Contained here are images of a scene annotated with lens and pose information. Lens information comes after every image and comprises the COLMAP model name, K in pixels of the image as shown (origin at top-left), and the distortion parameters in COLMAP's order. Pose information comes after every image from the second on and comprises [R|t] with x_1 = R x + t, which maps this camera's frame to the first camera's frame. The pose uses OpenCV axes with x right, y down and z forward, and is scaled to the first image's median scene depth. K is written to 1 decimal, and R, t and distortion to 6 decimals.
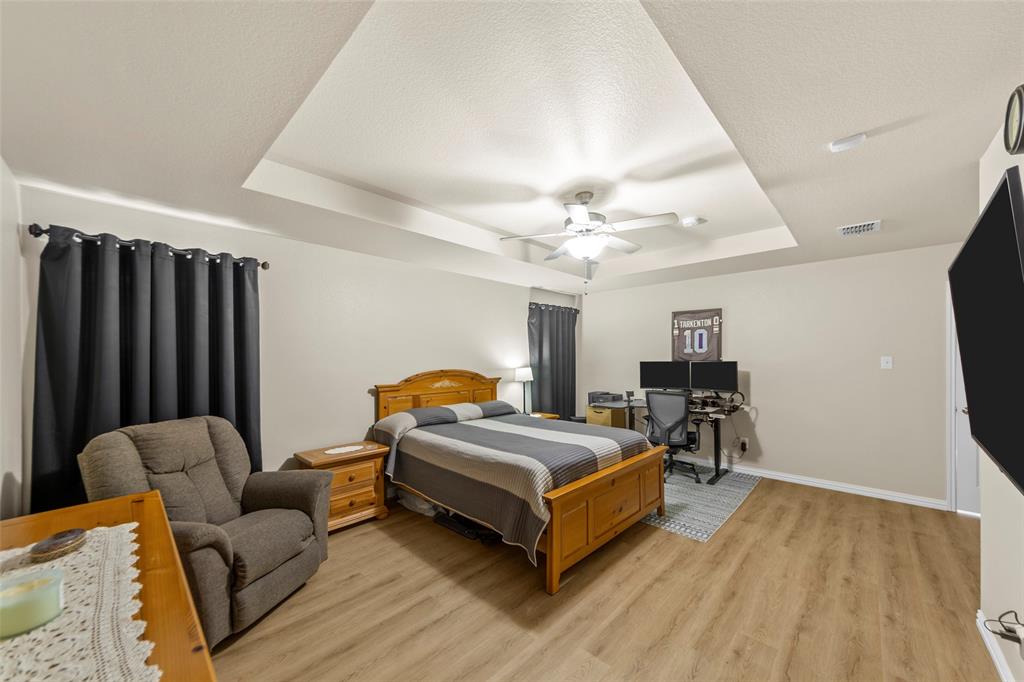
lens RADIAL K [[370.8, 0, 518.9], [0, 370.8, 349.5], [0, 0, 1]] dist [-0.000639, -0.000081]
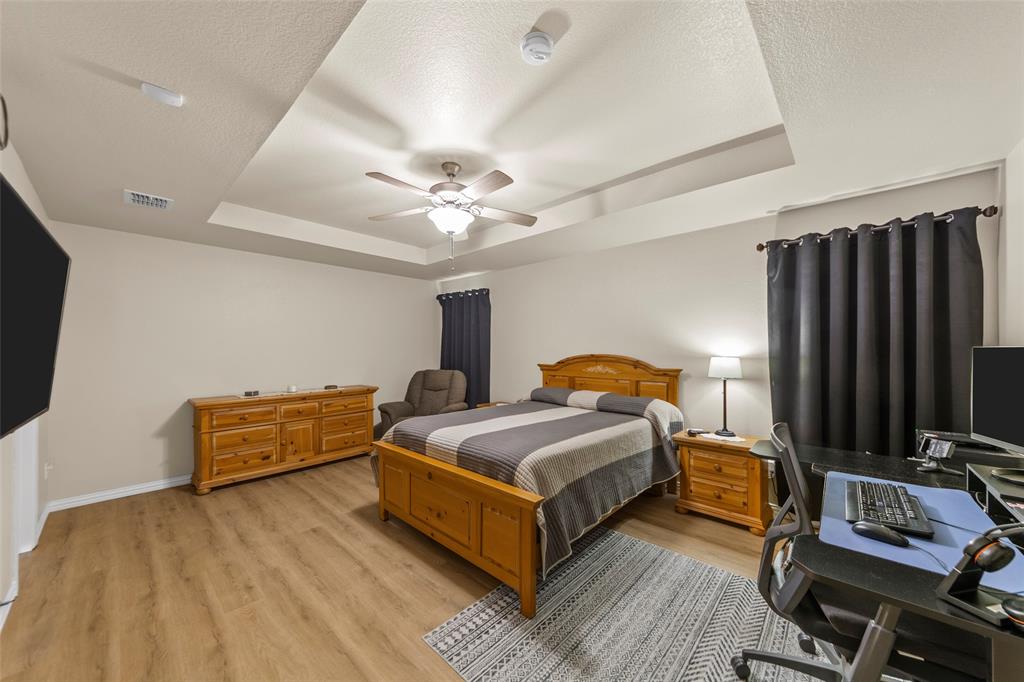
lens RADIAL K [[361.0, 0, 514.3], [0, 361.0, 344.3], [0, 0, 1]] dist [0.015063, 0.000061]
pose [[0.023726, 0.003984, -0.999711, 1.081518], [0.035095, 0.999372, 0.004815, 0.022505], [0.999102, -0.035200, 0.023571, 1.114663]]
